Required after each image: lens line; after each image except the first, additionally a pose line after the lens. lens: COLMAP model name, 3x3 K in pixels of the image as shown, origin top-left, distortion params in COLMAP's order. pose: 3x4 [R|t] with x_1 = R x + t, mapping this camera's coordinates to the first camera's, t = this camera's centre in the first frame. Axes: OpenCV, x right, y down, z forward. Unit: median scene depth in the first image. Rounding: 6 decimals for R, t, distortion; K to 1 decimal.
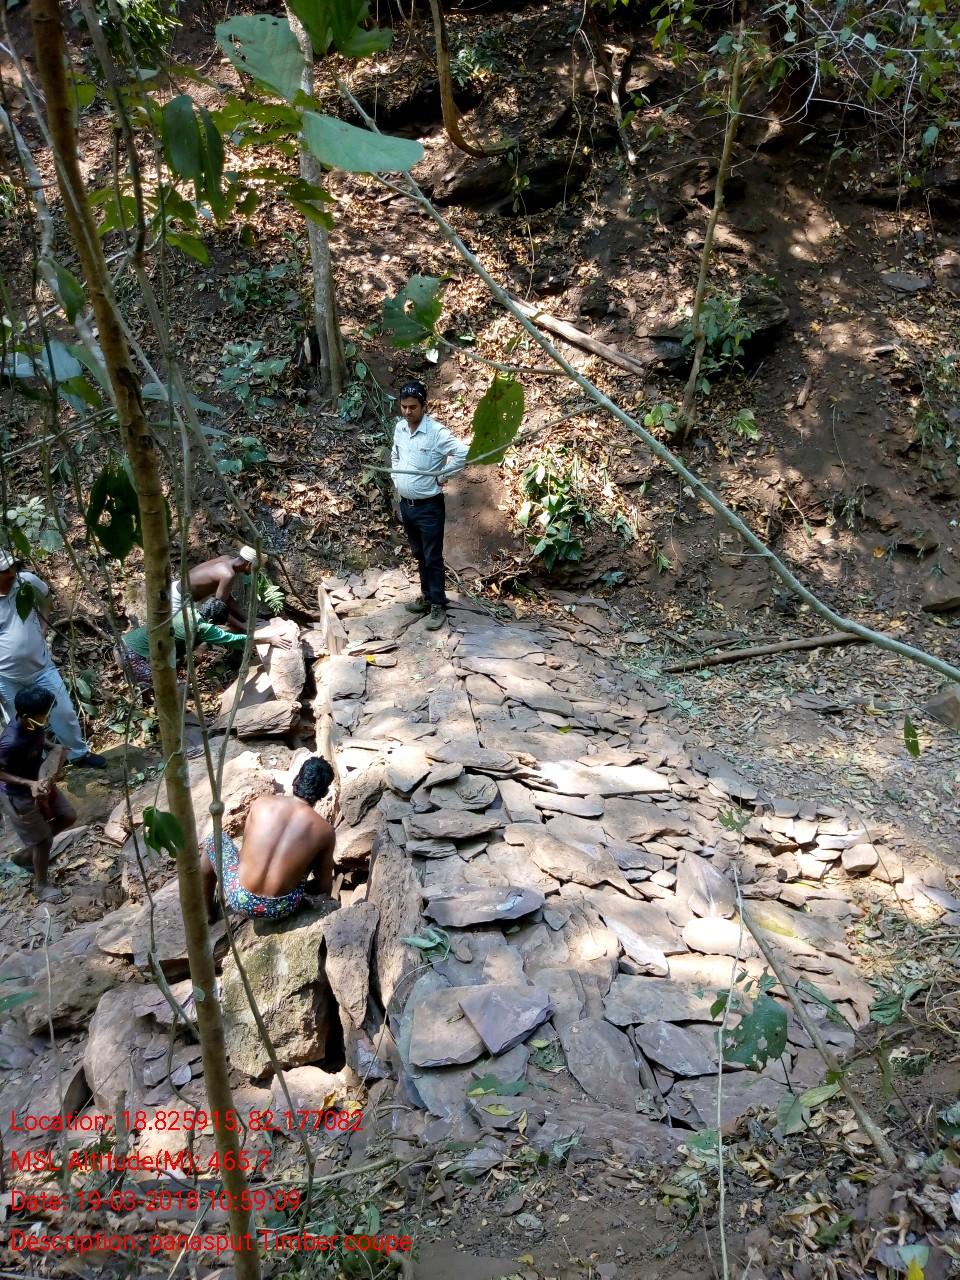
lens RADIAL K [[1025.4, 0, 472.7], [0, 1025.4, 640.6], [0, 0, 1]] dist [0.038819, -0.103782]
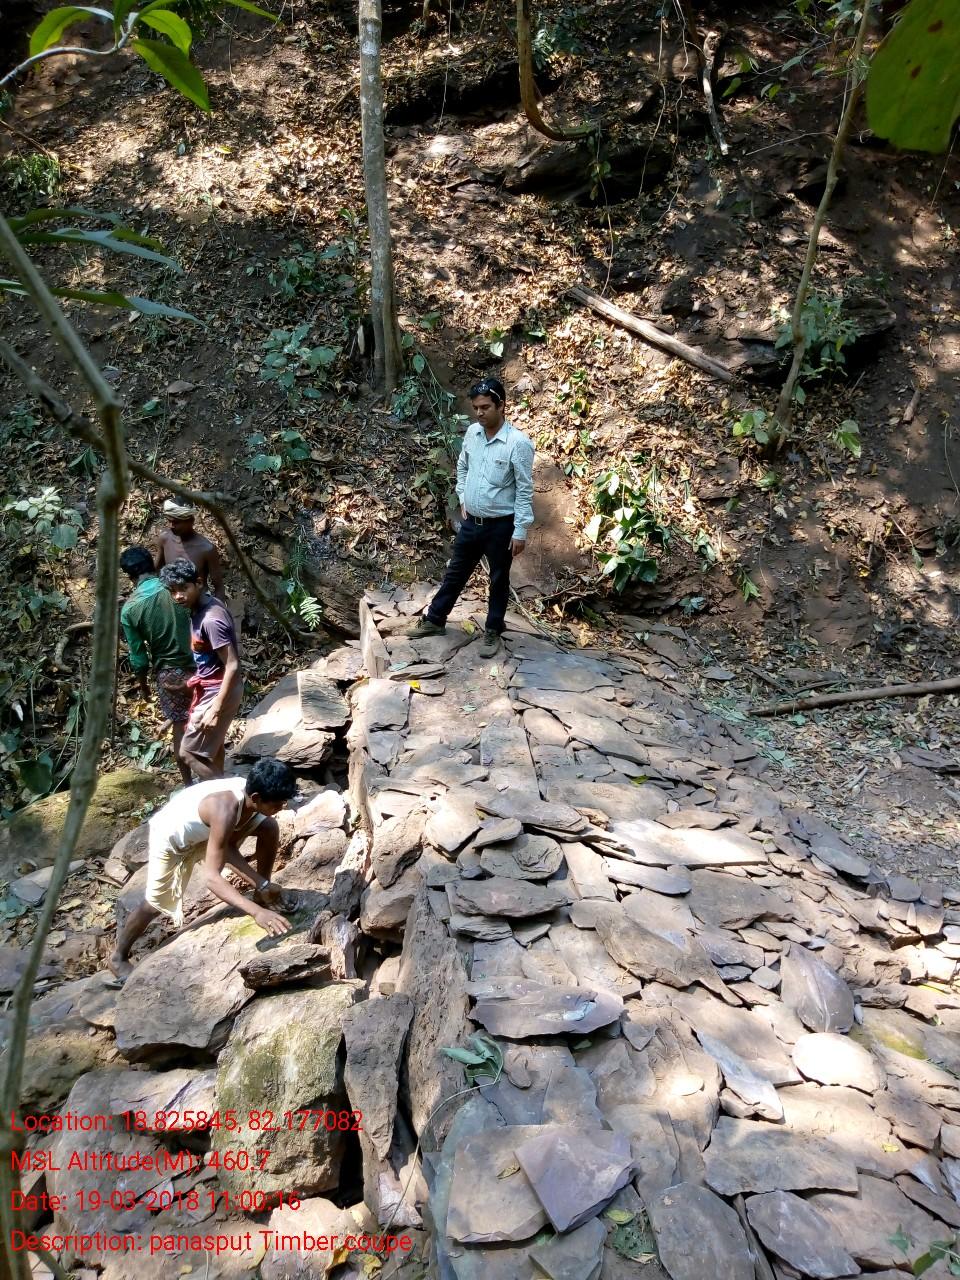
lens RADIAL K [[1025.4, 0, 472.7], [0, 1025.4, 640.6], [0, 0, 1]] dist [0.038819, -0.103782]
pose [[0.998187, 0.043919, -0.041156, -0.014109], [-0.044712, 0.998827, -0.018564, -0.005158], [0.040292, 0.020371, 0.998980, 0.110996]]
